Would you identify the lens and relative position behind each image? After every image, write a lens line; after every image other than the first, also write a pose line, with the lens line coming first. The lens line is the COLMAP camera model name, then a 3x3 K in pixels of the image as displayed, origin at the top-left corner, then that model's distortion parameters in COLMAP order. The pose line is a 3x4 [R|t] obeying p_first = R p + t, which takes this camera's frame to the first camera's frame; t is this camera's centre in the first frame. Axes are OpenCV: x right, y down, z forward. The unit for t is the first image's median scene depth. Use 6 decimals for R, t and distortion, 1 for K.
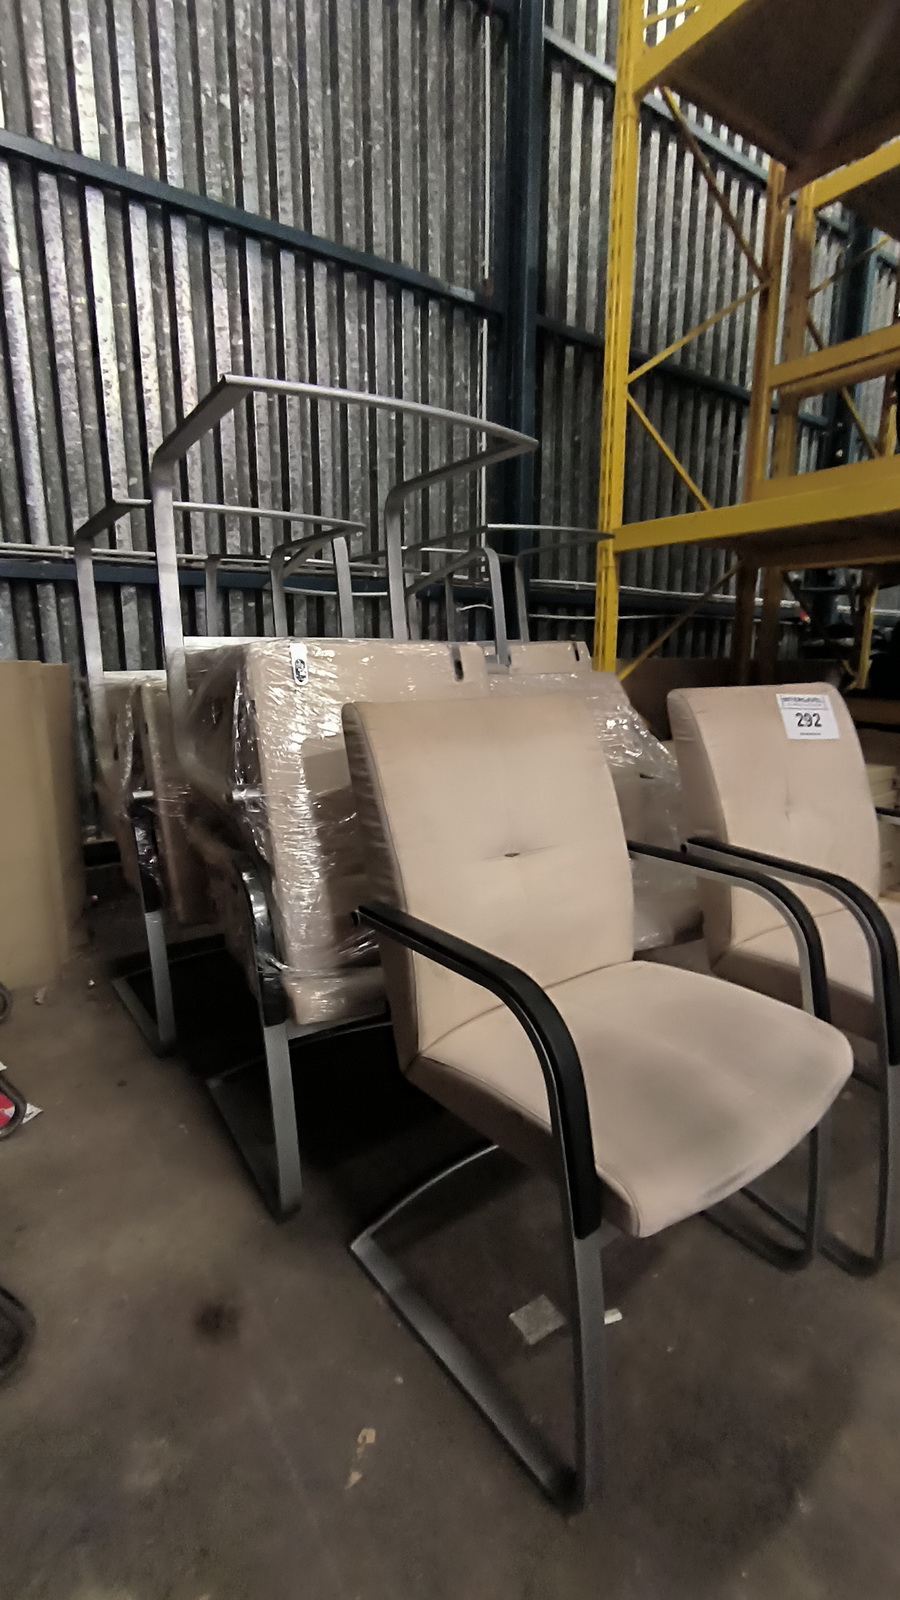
lens RADIAL K [[717.1, 0, 450.0], [0, 717.1, 800.0], [0, 0, 1]] dist [-0.008371, 0.001294]
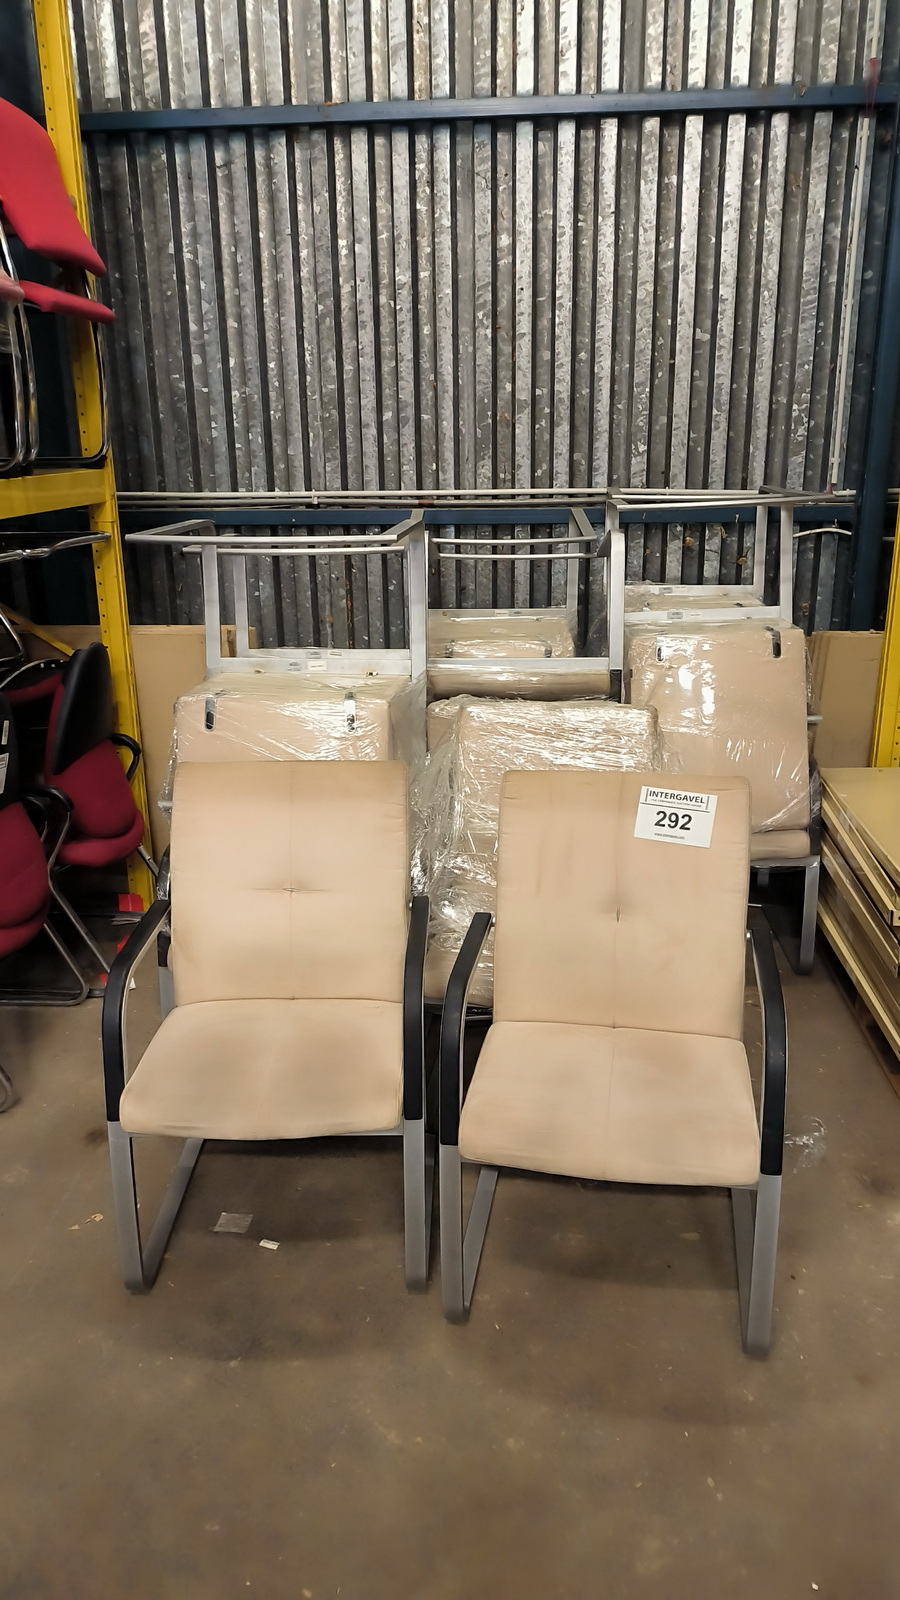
lens RADIAL K [[1116.9, 0, 458.6], [0, 1116.9, 794.4], [0, 0, 1]] dist [0.001898, 0.003695]
pose [[0.774465, 0.184604, -0.605083, 1.135517], [-0.114481, 0.981582, 0.152942, -0.327992], [0.622172, -0.049177, 0.781334, -0.264713]]
